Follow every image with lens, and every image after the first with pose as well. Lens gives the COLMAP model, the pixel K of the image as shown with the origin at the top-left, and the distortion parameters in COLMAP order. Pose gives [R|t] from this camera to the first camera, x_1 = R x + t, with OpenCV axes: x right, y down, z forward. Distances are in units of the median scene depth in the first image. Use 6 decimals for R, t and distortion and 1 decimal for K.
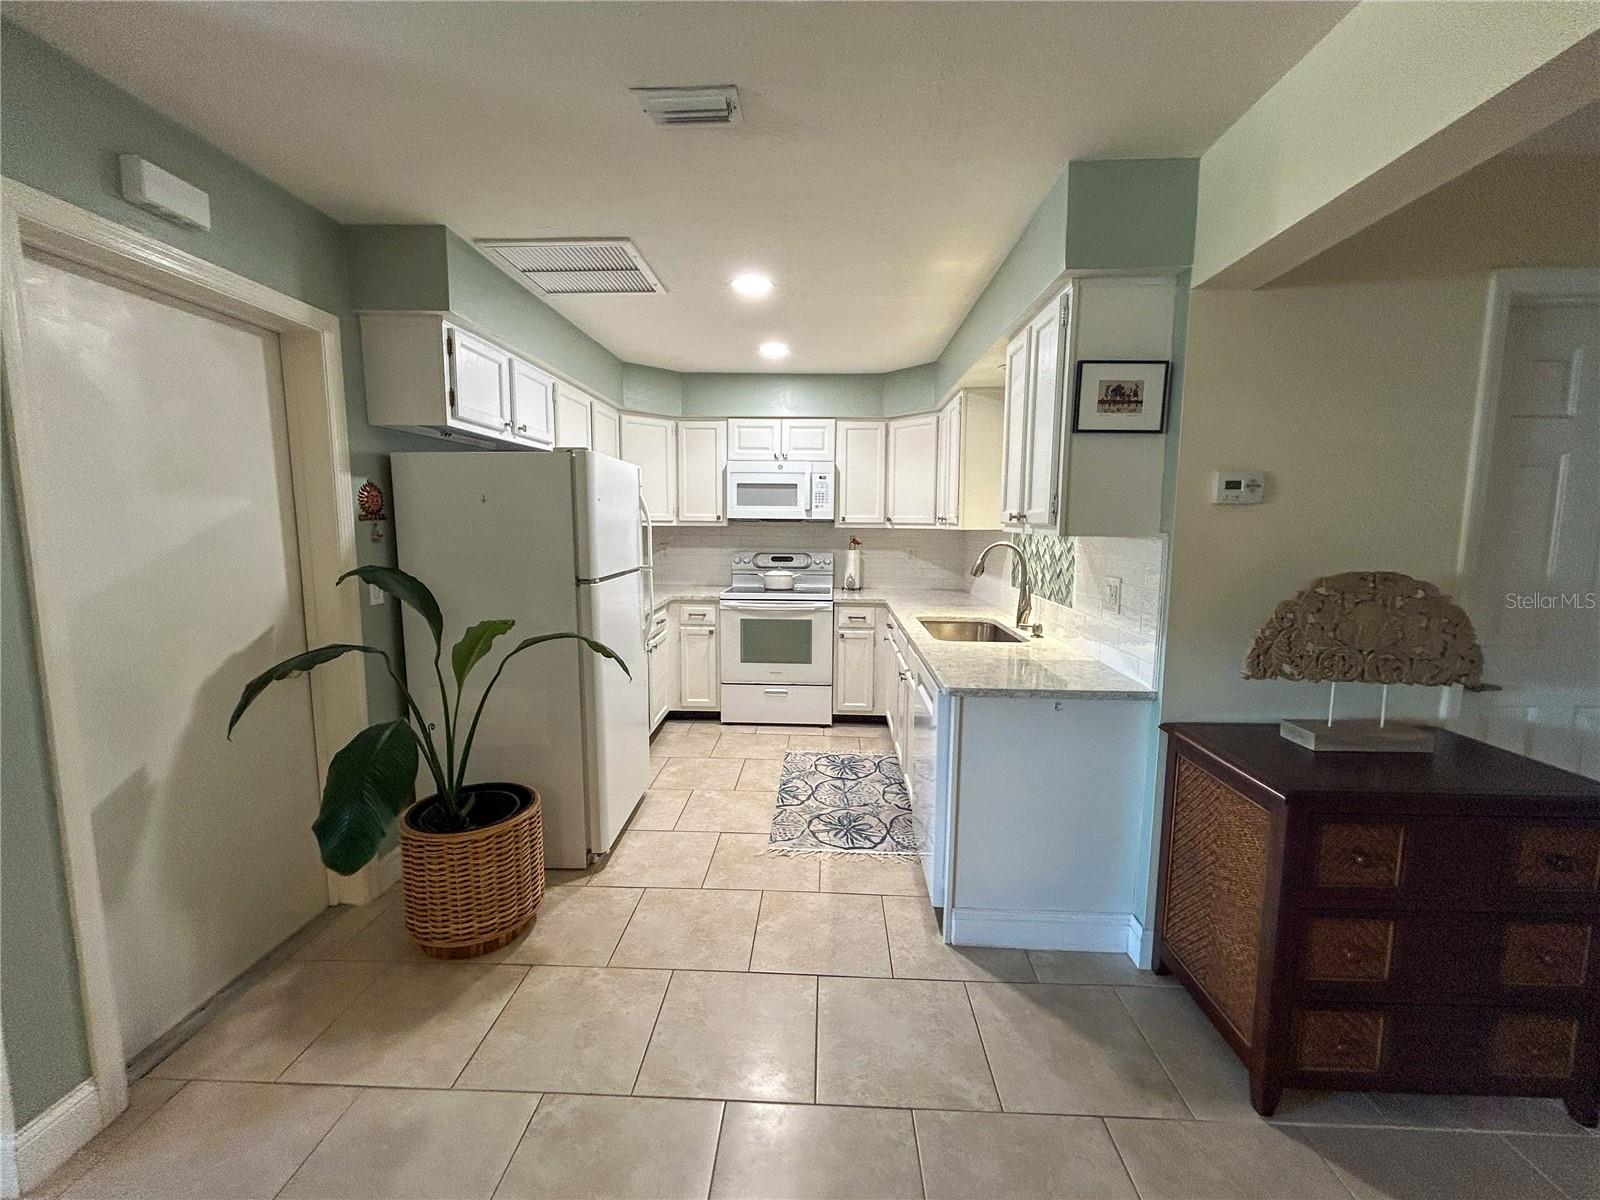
lens RADIAL K [[648.7, 0, 800.3], [0, 648.7, 595.9], [0, 0, 1]] dist [-0.005016, 0.001981]
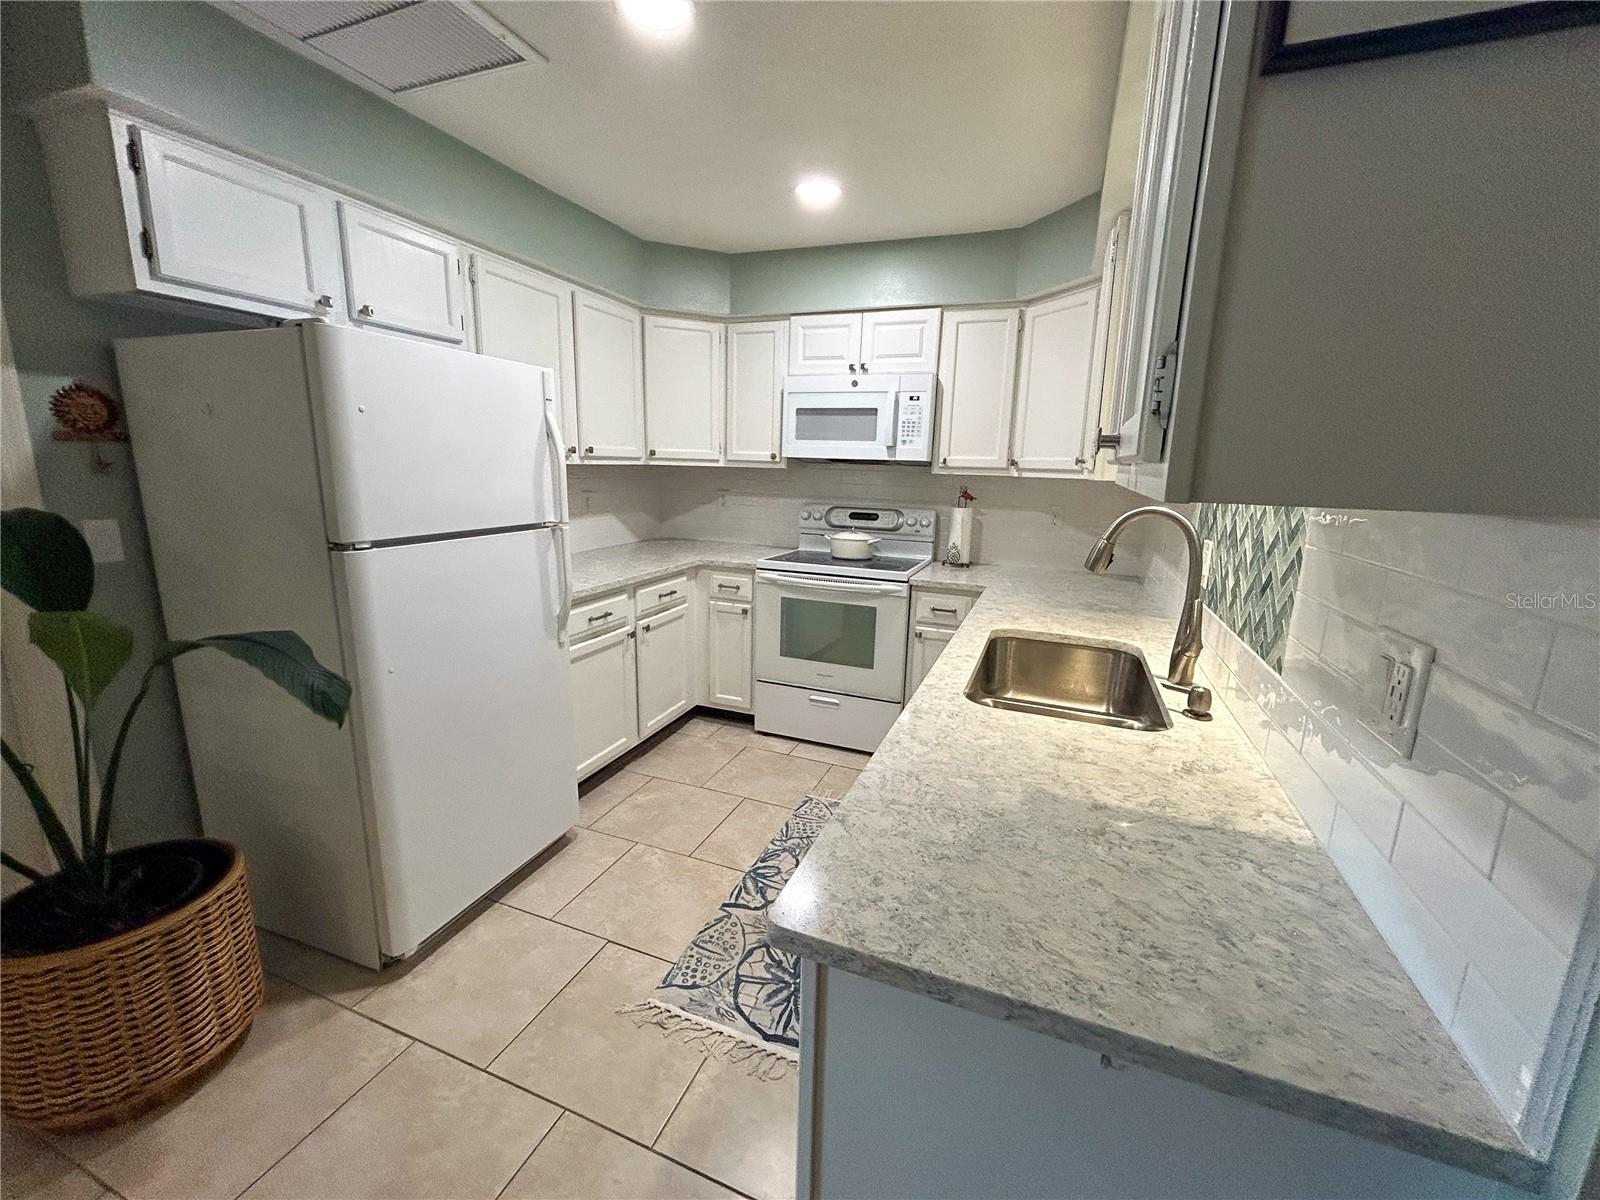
lens RADIAL K [[648.7, 0, 802.8], [0, 648.7, 597.8], [0, 0, 1]] dist [-0.005016, 0.001981]
pose [[0.945743, 0.083293, -0.314058, 0.156701], [-0.057282, 0.994186, 0.091176, -0.031076], [0.319826, -0.068239, 0.945016, 0.314937]]
